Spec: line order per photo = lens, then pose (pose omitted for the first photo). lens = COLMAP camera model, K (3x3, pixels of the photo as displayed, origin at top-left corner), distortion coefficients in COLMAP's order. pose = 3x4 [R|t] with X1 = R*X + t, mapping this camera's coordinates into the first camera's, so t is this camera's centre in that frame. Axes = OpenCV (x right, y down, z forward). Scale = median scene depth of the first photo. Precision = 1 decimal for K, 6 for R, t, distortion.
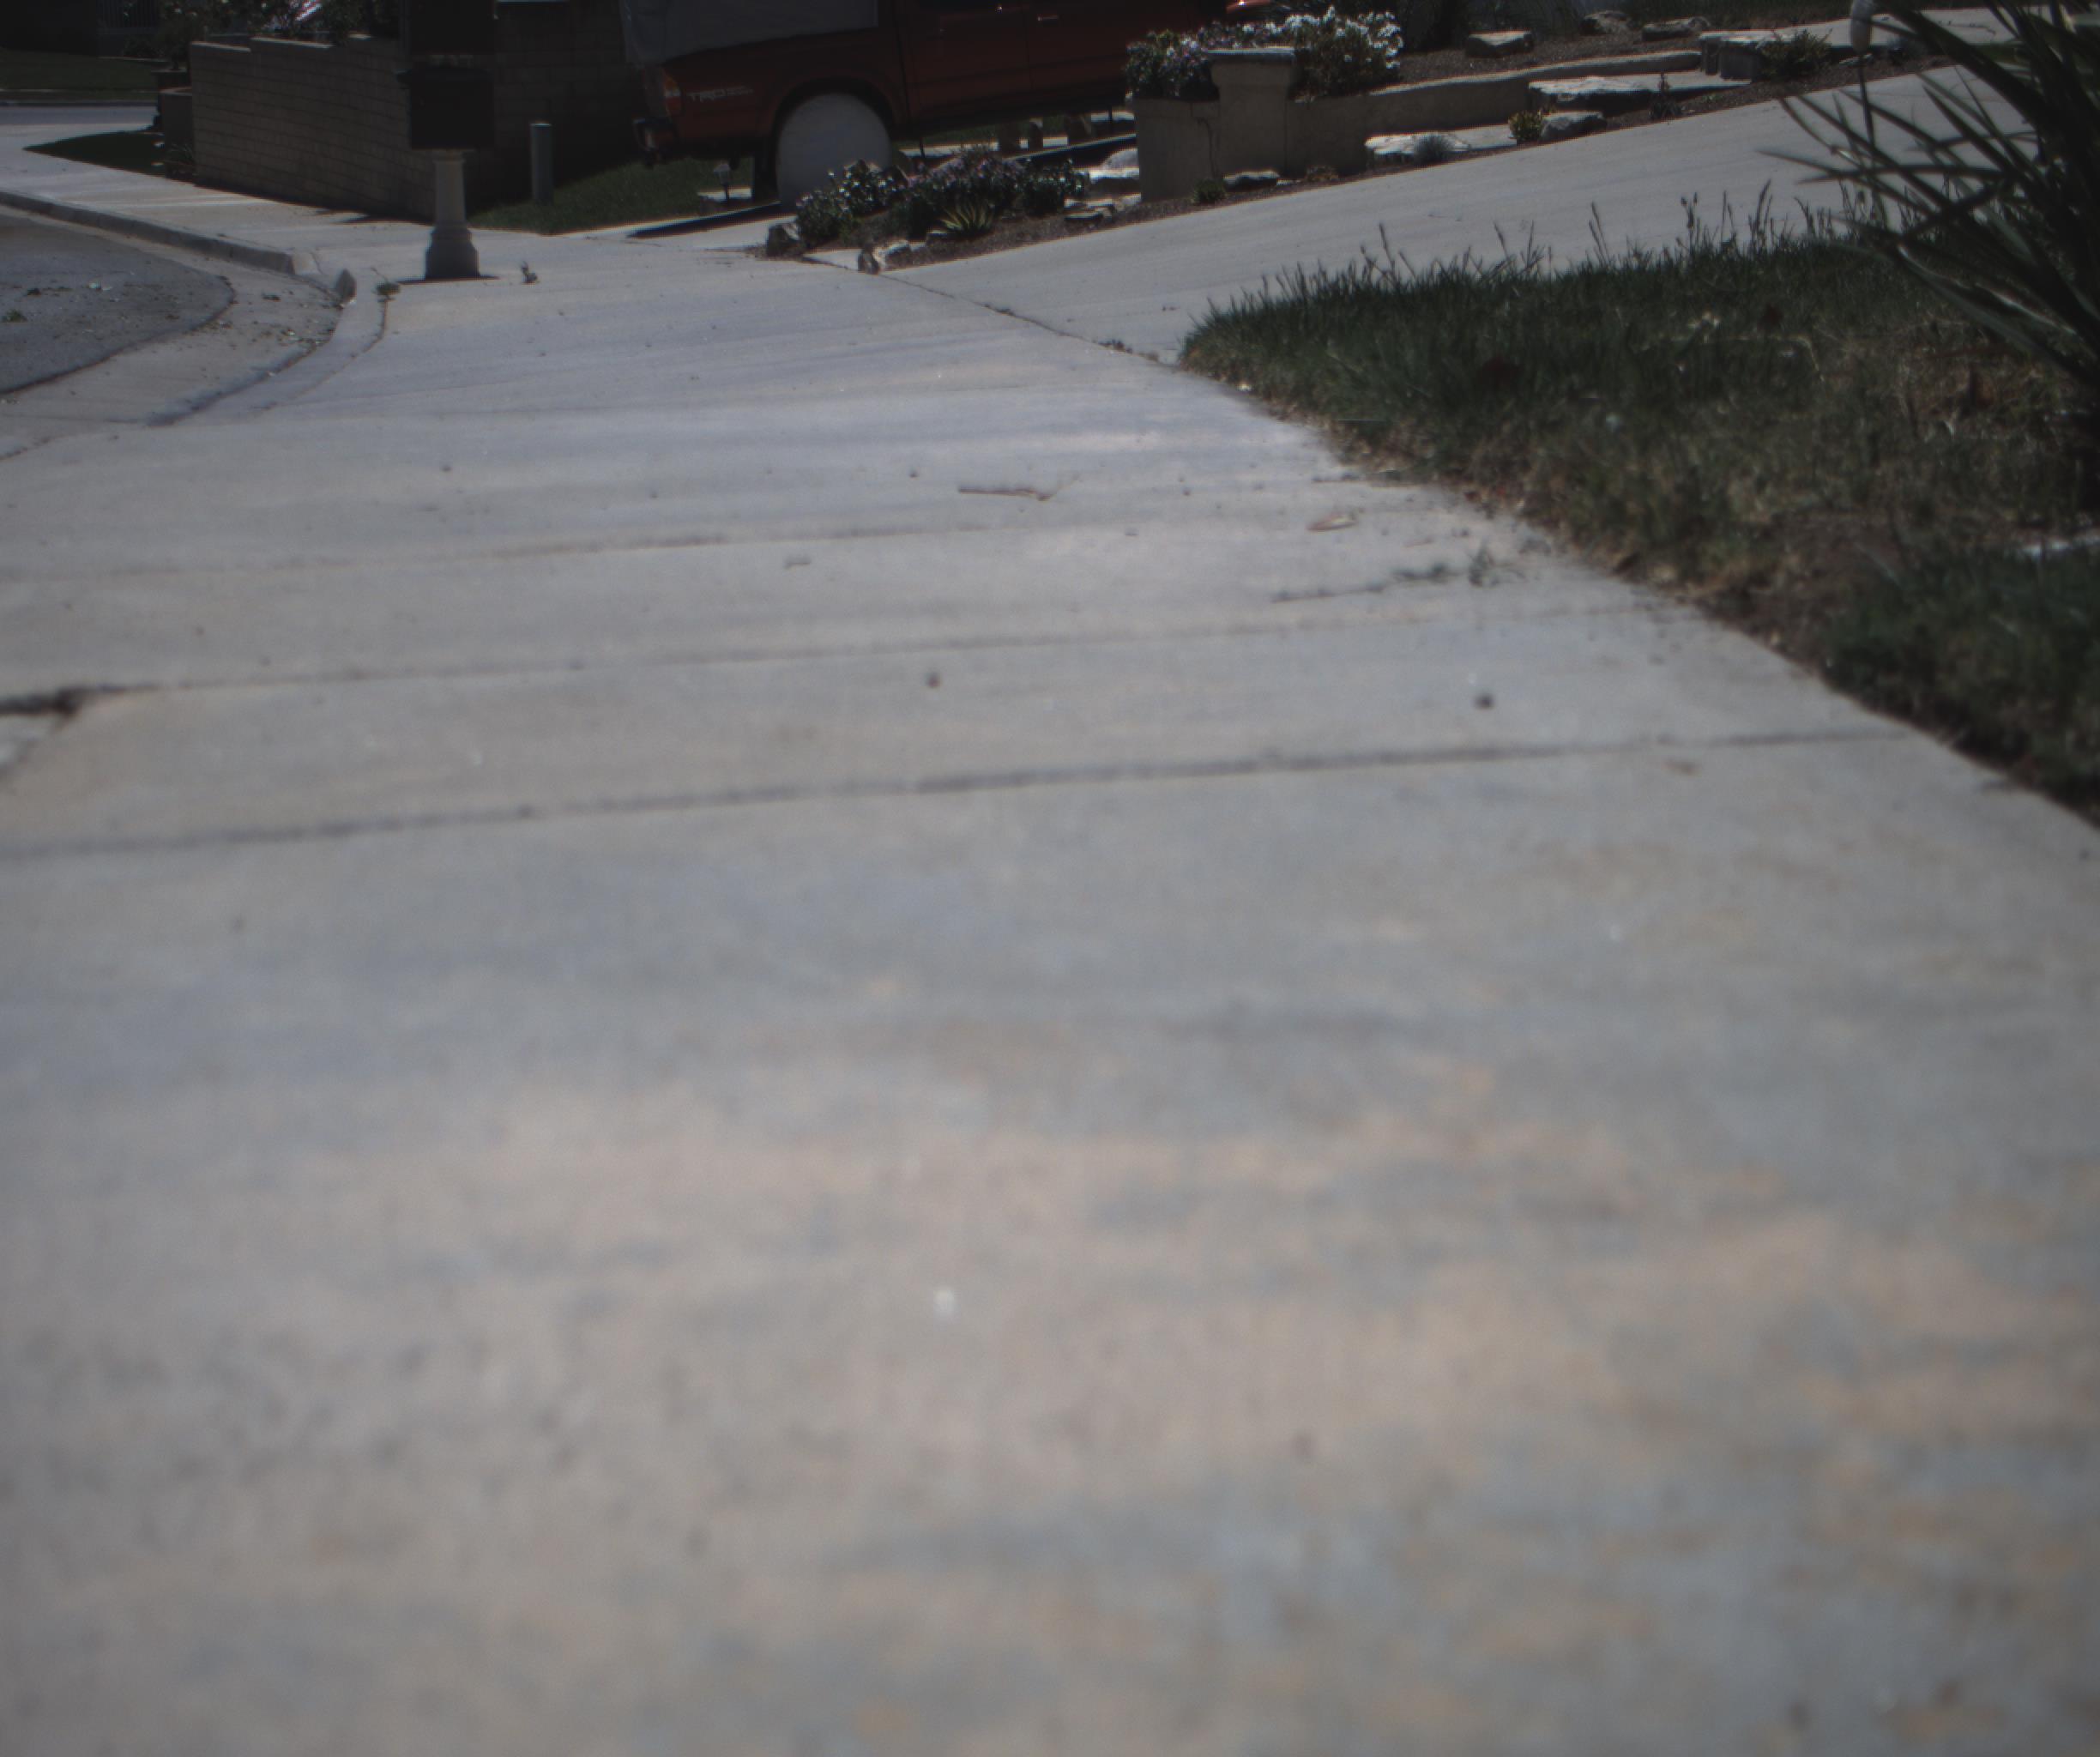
lens RADIAL K [[4013.8, 0, 1043.8], [0, 4013.8, 873.6], [0, 0, 1]] dist [-0.179197, 0.967301]
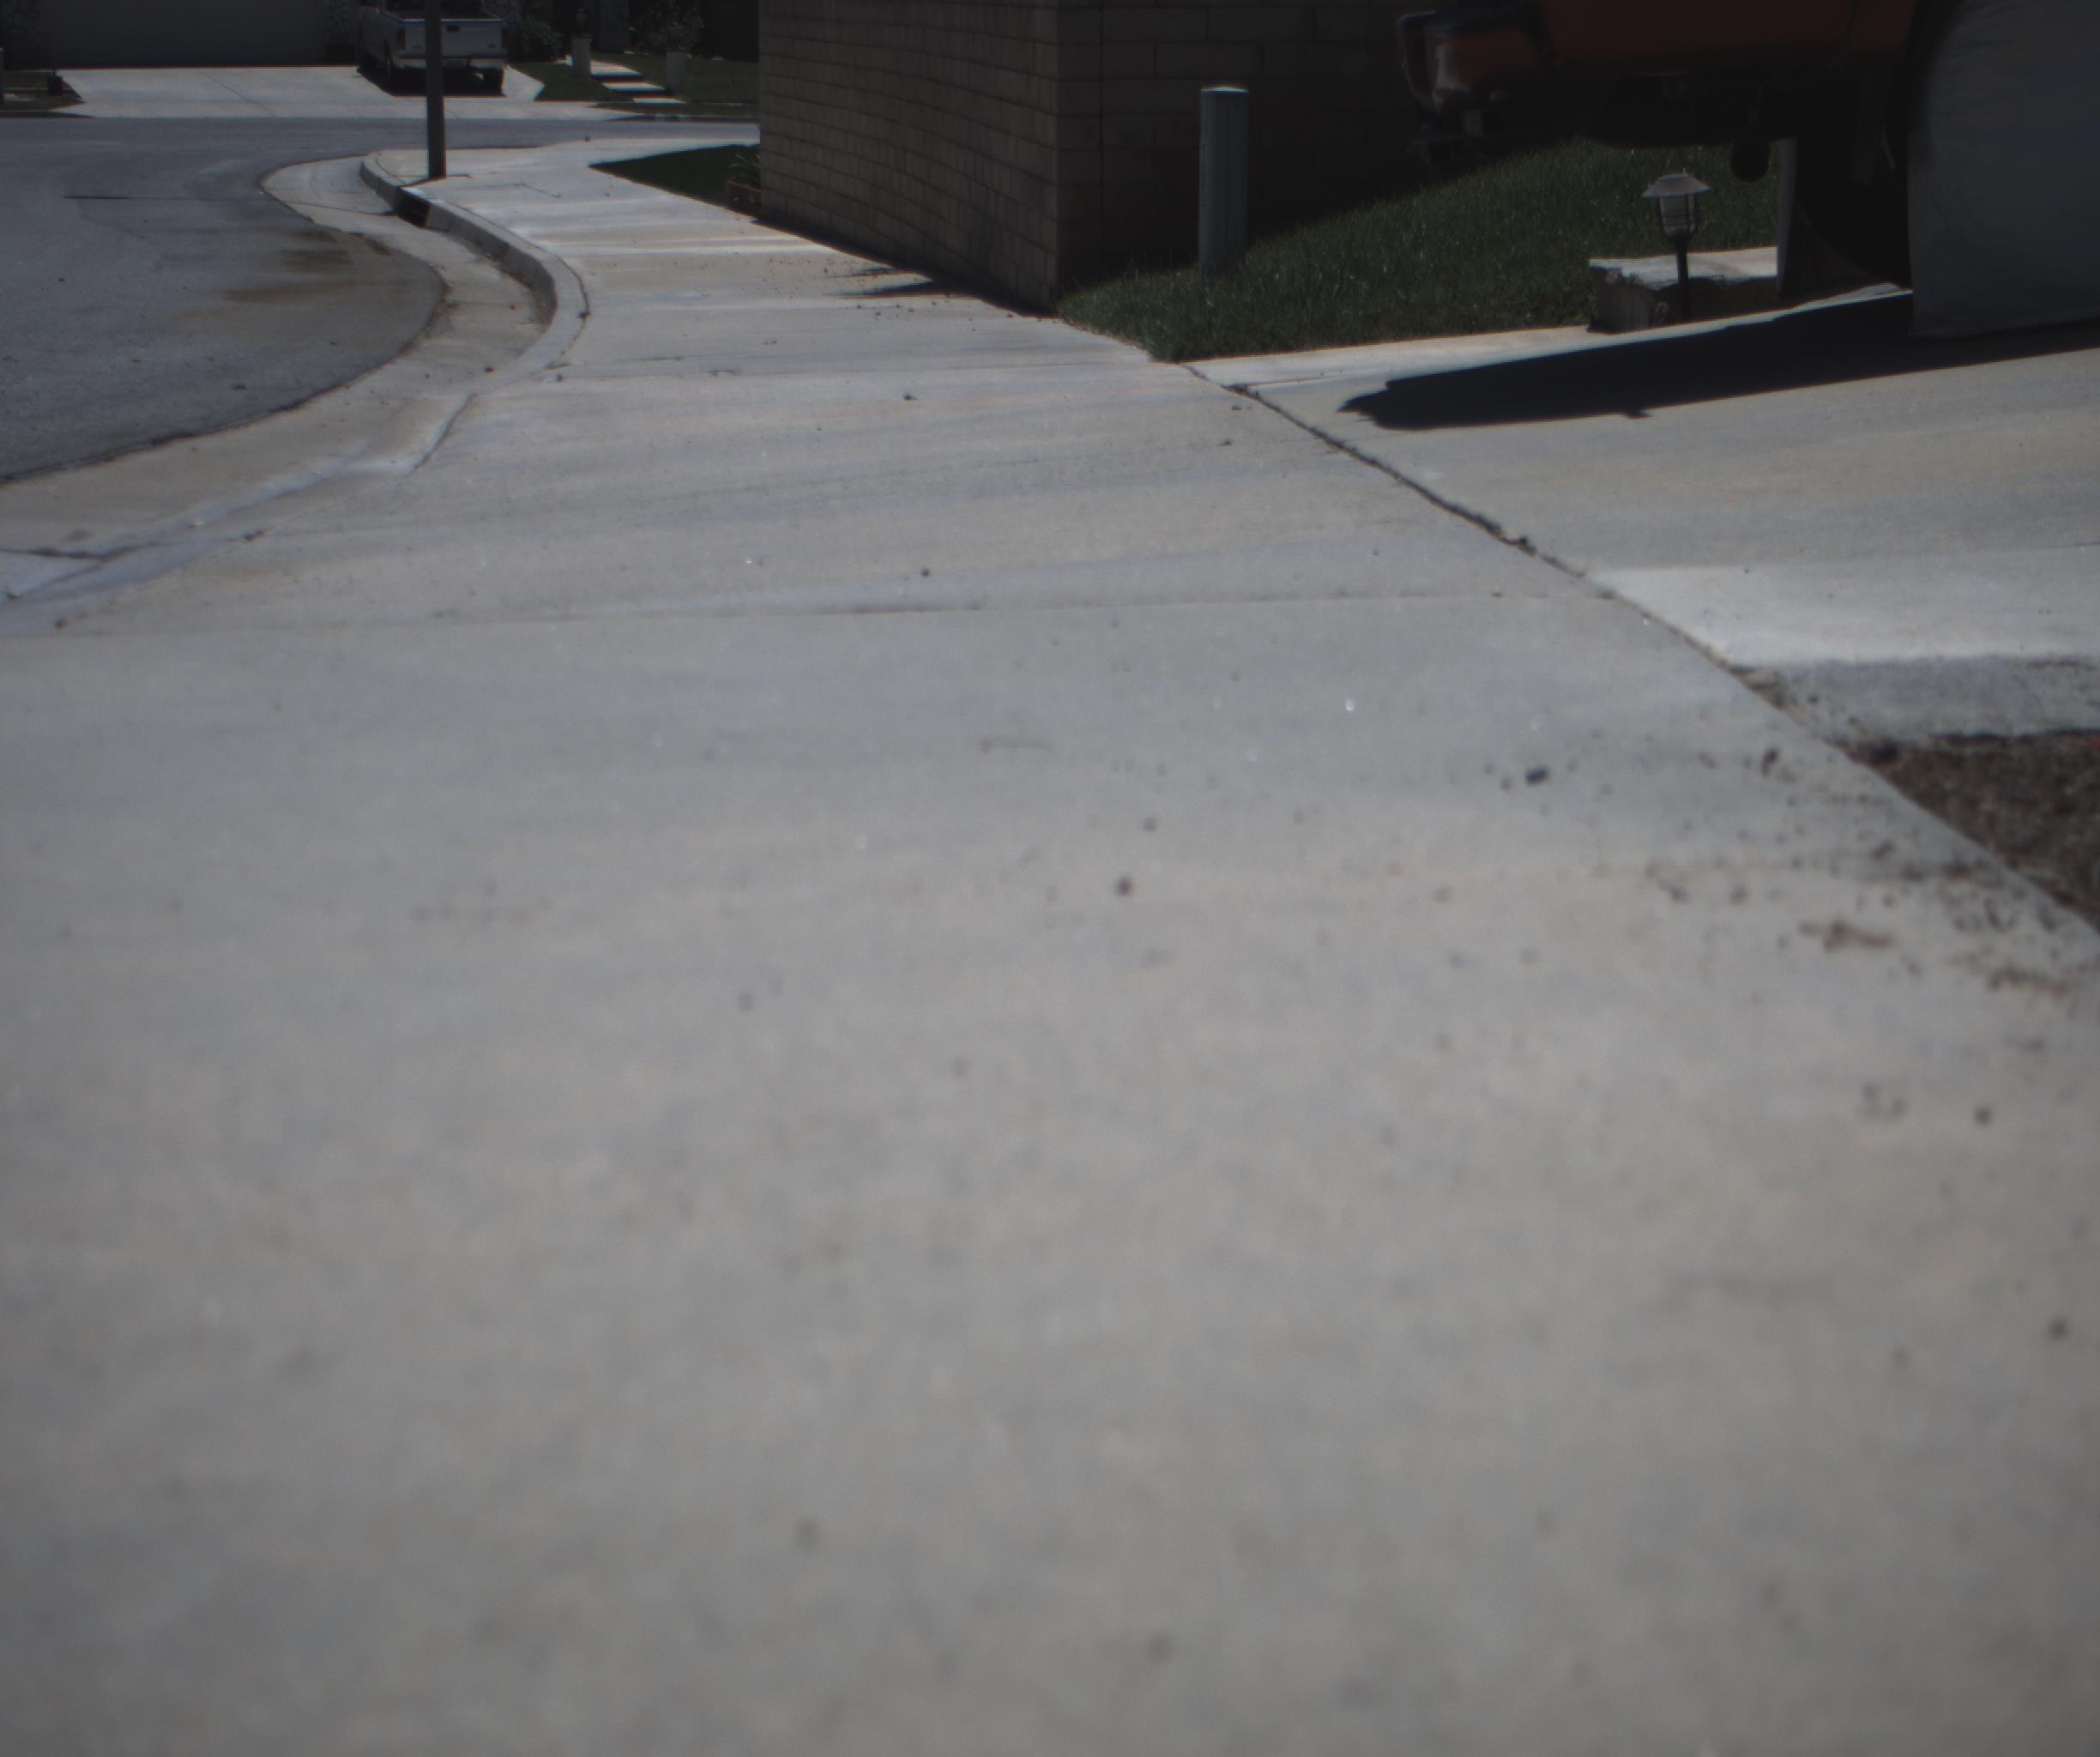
lens RADIAL K [[4007.7, 0, 1050.1], [0, 4007.7, 879.9], [0, 0, 1]] dist [-0.139427, 0.507403]
pose [[0.978010, 0.058809, -0.200094, -0.102597], [-0.061511, 0.998080, -0.007310, -0.189745], [0.199280, 0.019457, 0.979749, 1.111940]]
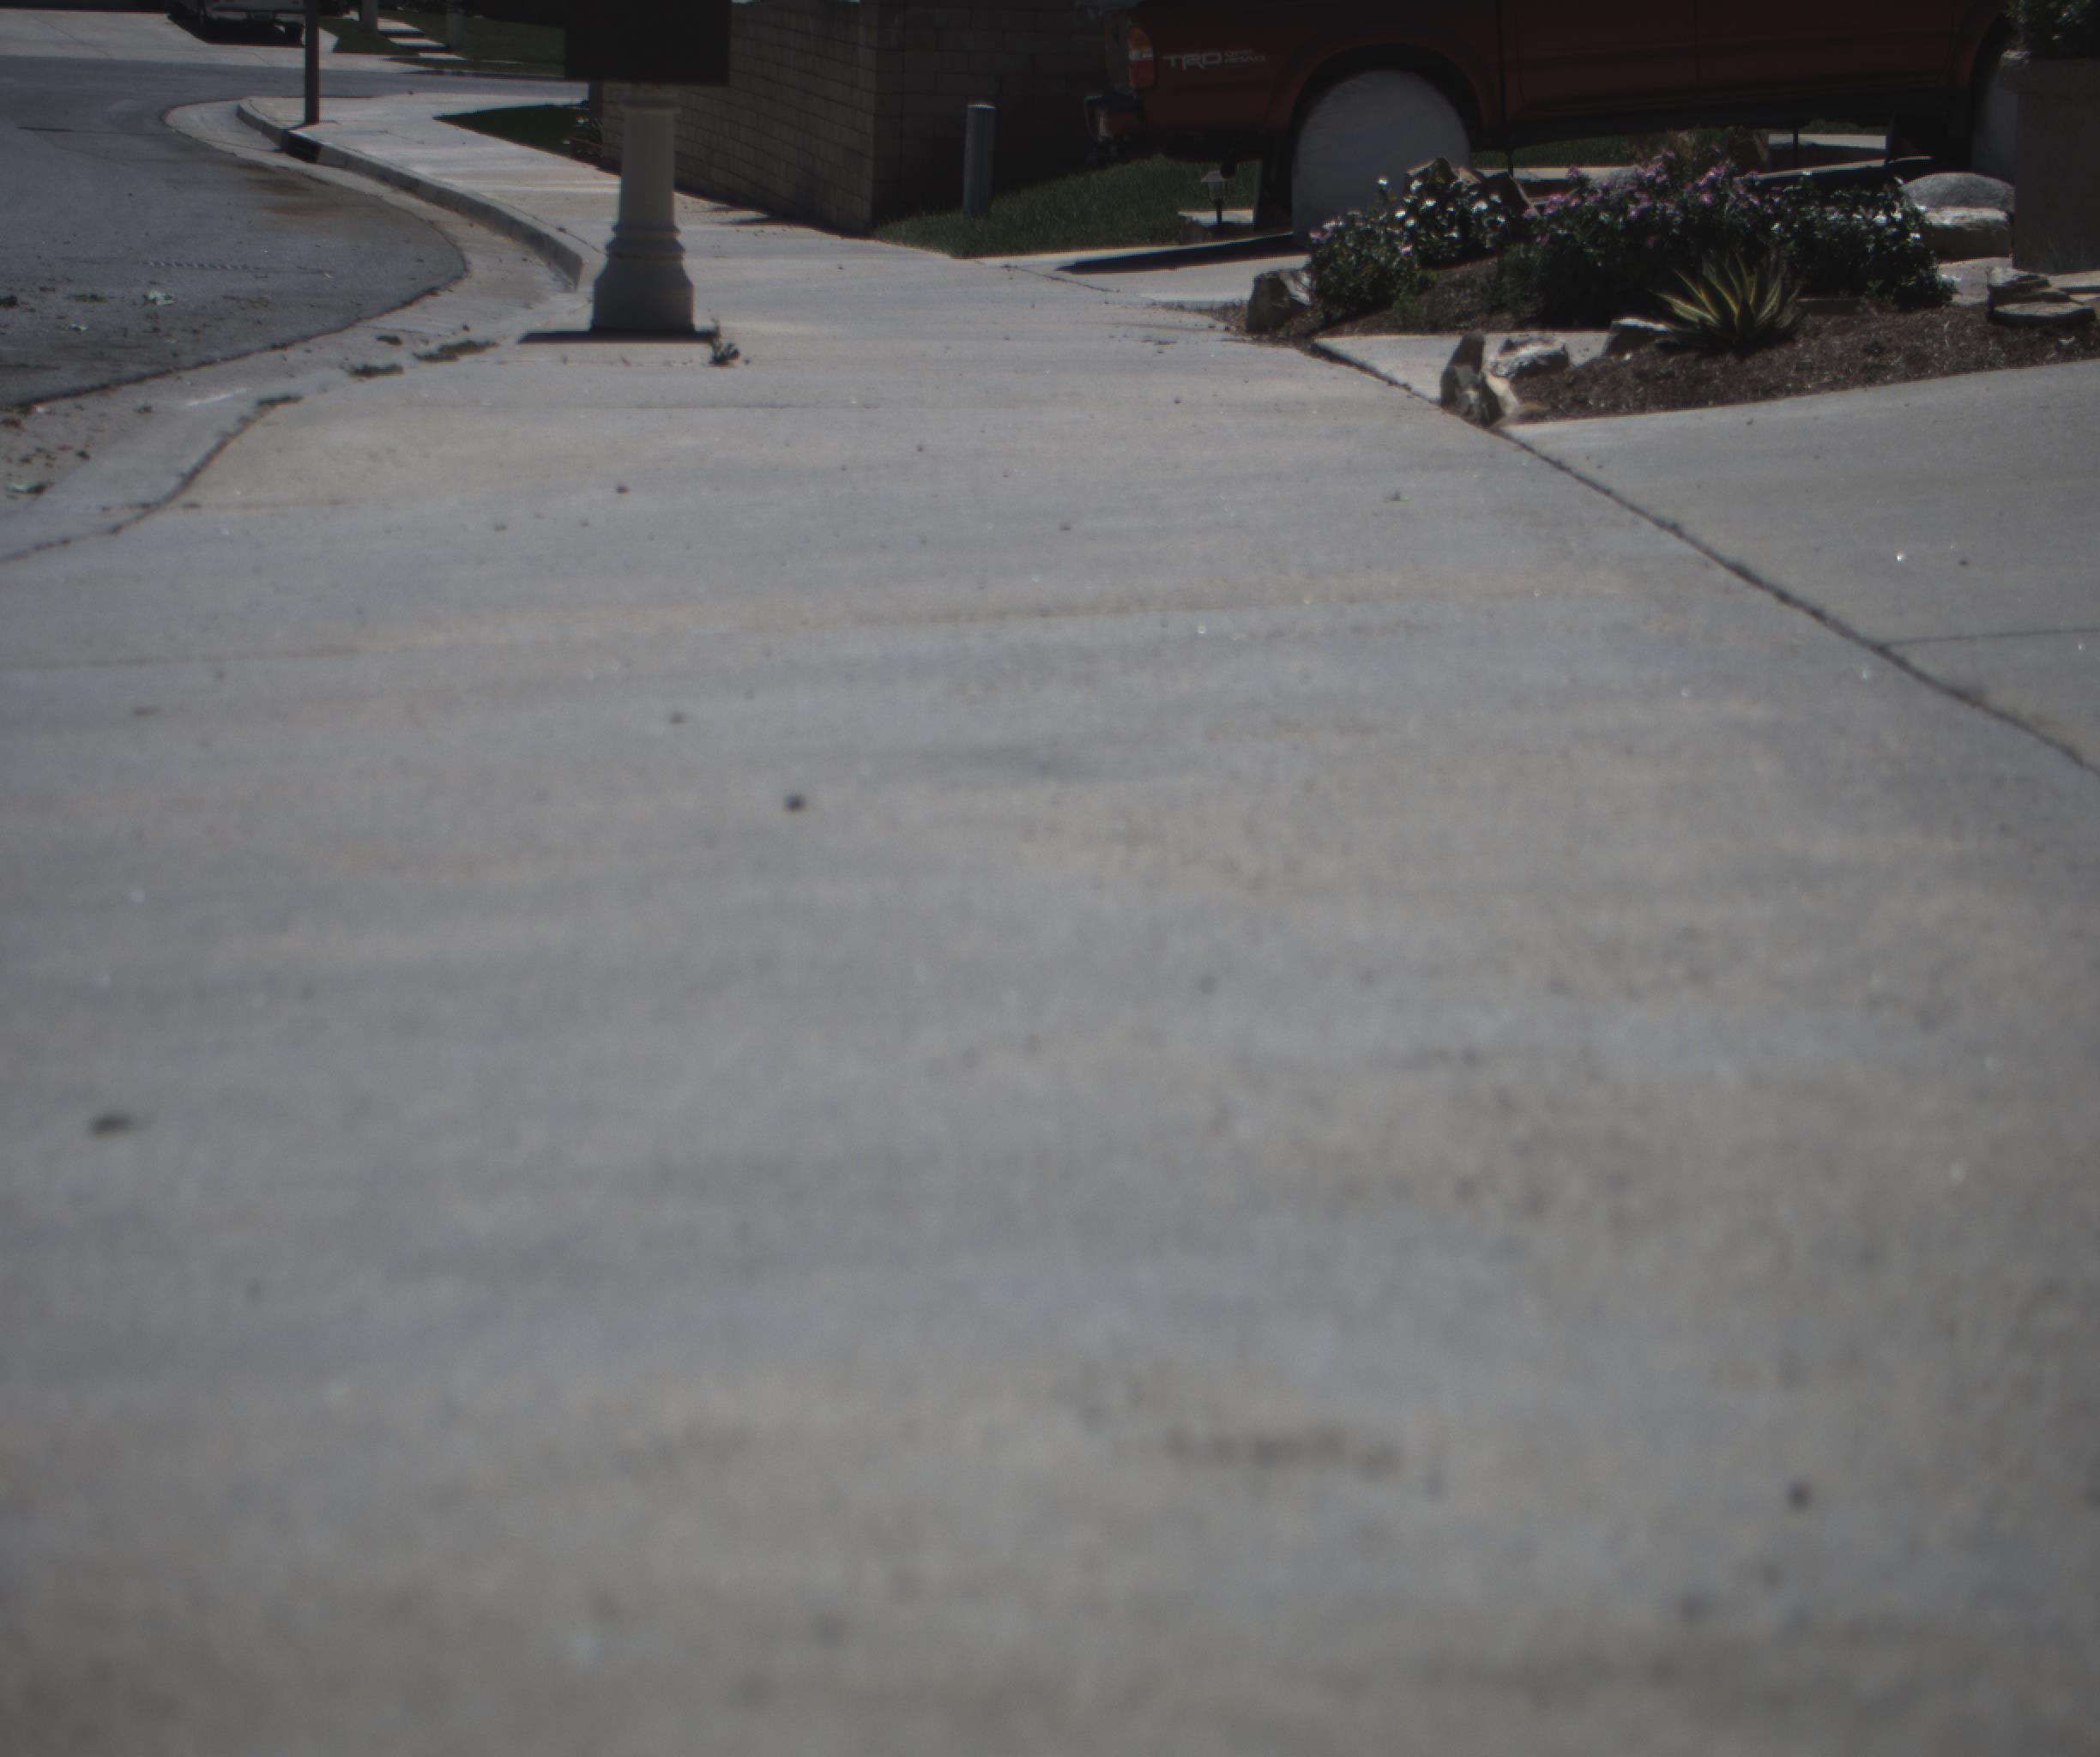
lens RADIAL K [[4012.7, 0, 1042.7], [0, 4012.7, 877.0], [0, 0, 1]] dist [-0.180955, 0.949769]
pose [[0.989388, 0.082364, -0.119699, -0.030657], [-0.083282, 0.996522, -0.002673, -0.089331], [0.119062, 0.012614, 0.992807, 0.536685]]
